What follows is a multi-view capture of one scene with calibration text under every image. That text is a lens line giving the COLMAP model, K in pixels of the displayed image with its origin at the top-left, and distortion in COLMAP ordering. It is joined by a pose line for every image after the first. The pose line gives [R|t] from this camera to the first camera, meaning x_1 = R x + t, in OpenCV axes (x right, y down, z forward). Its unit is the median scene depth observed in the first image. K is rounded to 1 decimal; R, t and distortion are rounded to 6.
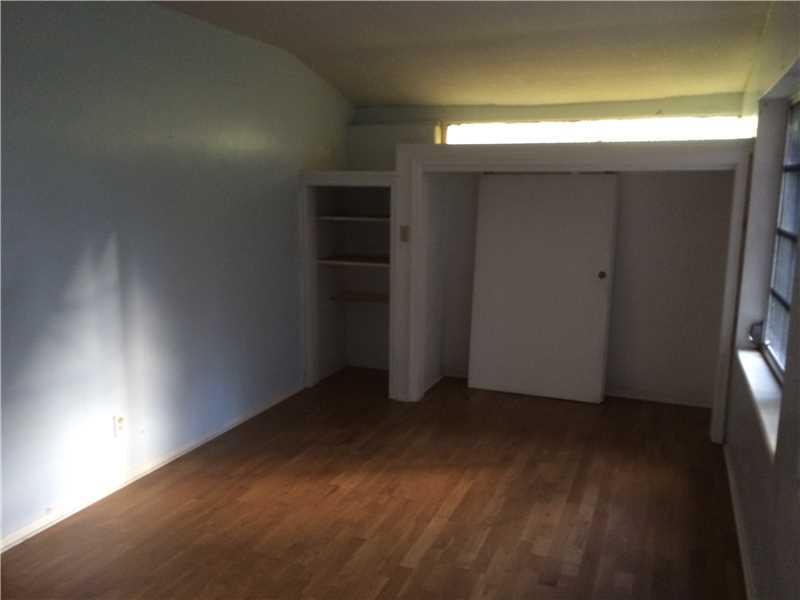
lens RADIAL K [[707.7, 0, 389.3], [0, 707.7, 301.0], [0, 0, 1]] dist [0.090272, -0.065472]
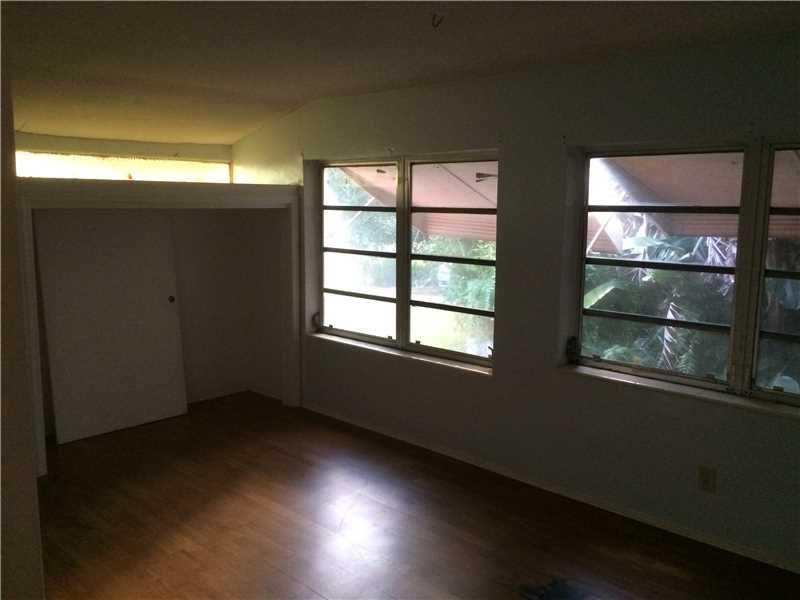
lens RADIAL K [[707.7, 0, 389.3], [0, 707.7, 301.0], [0, 0, 1]] dist [0.090272, -0.065472]
pose [[0.379361, -0.140224, 0.914561, -0.590803], [0.152310, 0.984429, 0.087758, -0.079630], [-0.912627, 0.106005, 0.394811, 0.253466]]
